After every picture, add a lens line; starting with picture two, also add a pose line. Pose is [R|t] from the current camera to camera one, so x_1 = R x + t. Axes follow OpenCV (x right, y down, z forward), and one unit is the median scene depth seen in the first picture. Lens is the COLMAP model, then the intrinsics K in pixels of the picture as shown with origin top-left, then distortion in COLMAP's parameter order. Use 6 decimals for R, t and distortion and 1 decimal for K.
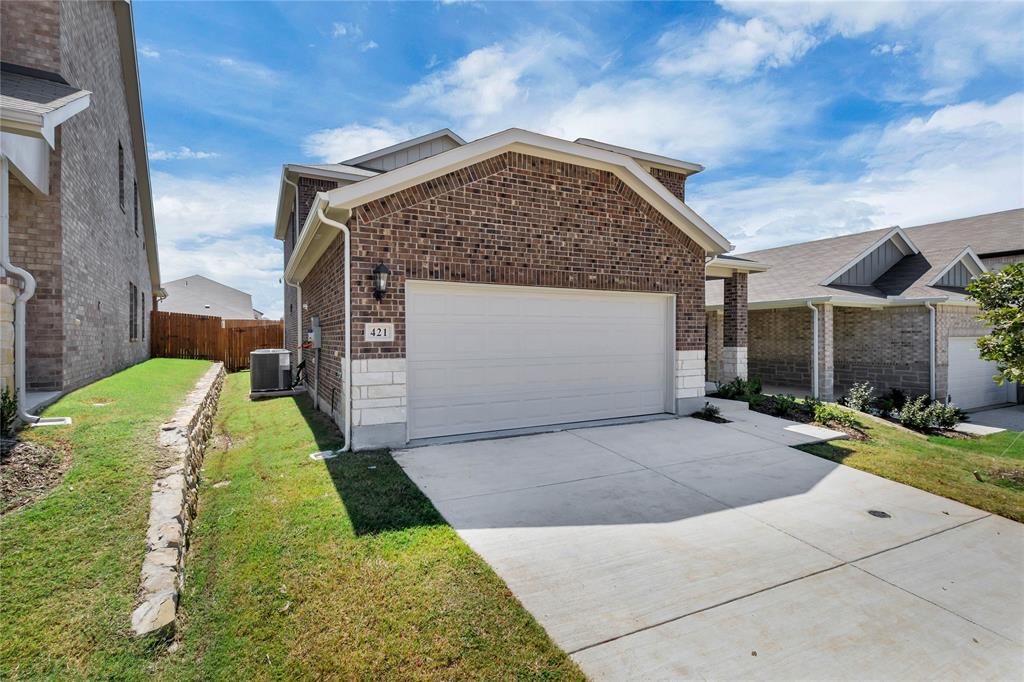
lens RADIAL K [[481.8, 0, 497.0], [0, 481.8, 332.0], [0, 0, 1]] dist [0.004977, -0.001466]
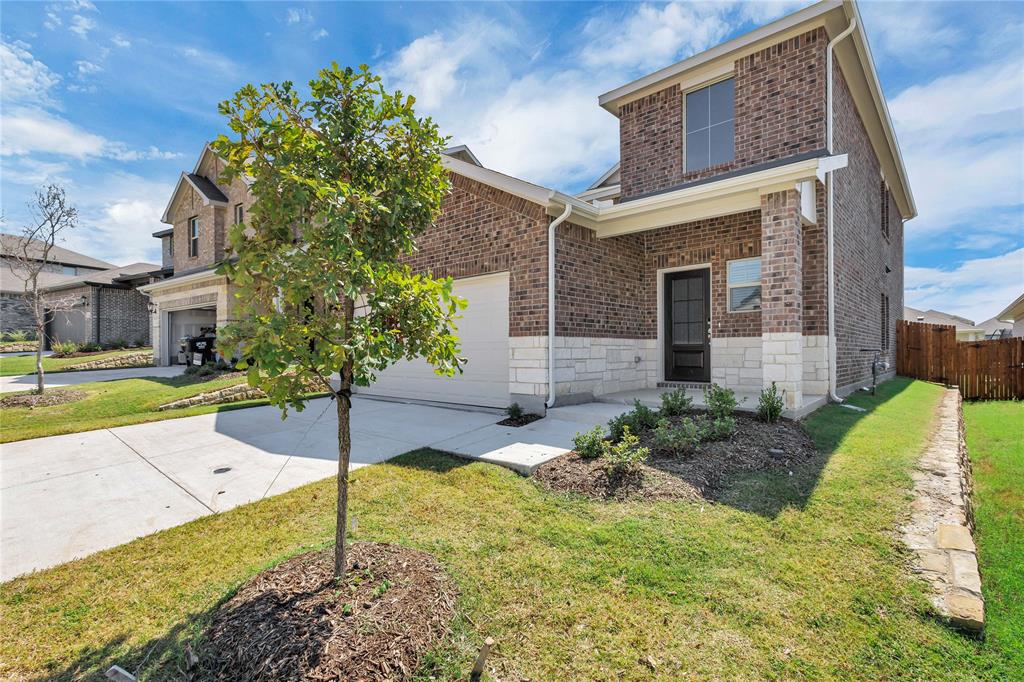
lens RADIAL K [[481.8, 0, 509.8], [0, 481.8, 343.6], [0, 0, 1]] dist [0.004977, -0.001466]
pose [[0.350574, -0.016315, -0.936393, 1.482488], [0.008986, 0.999861, -0.014057, 0.079420], [0.936492, -0.003487, 0.350672, 0.881948]]
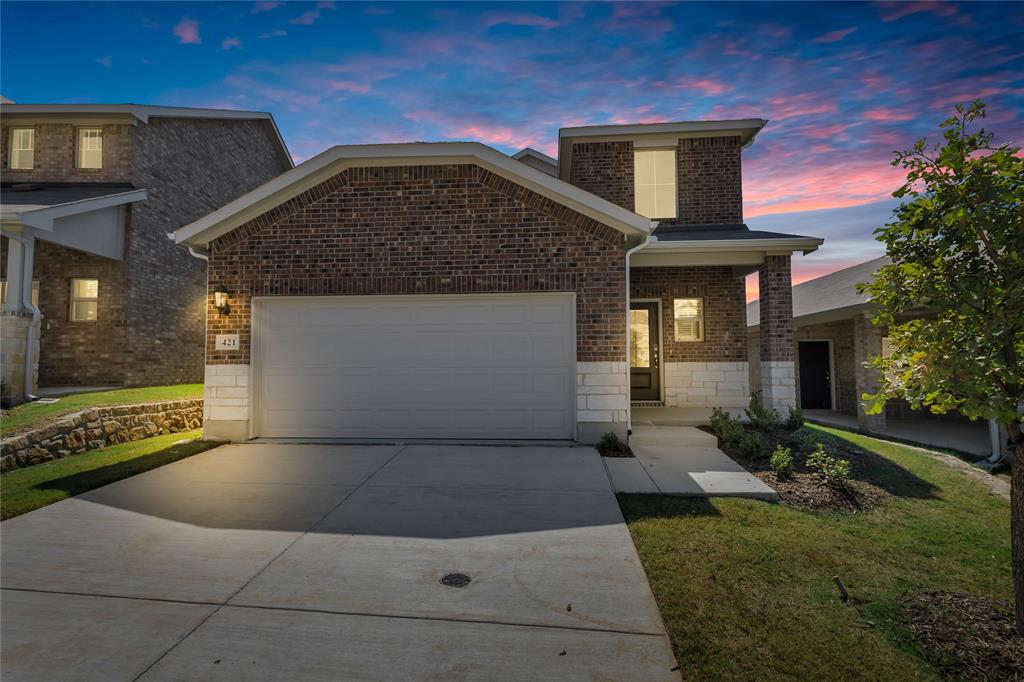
lens RADIAL K [[481.8, 0, 509.0], [0, 481.8, 337.8], [0, 0, 1]] dist [0.004977, -0.001466]
pose [[0.850920, -0.031541, -0.524348, 0.885097], [0.006348, 0.998740, -0.049776, 0.048512], [0.525258, 0.039027, 0.850048, 0.319858]]
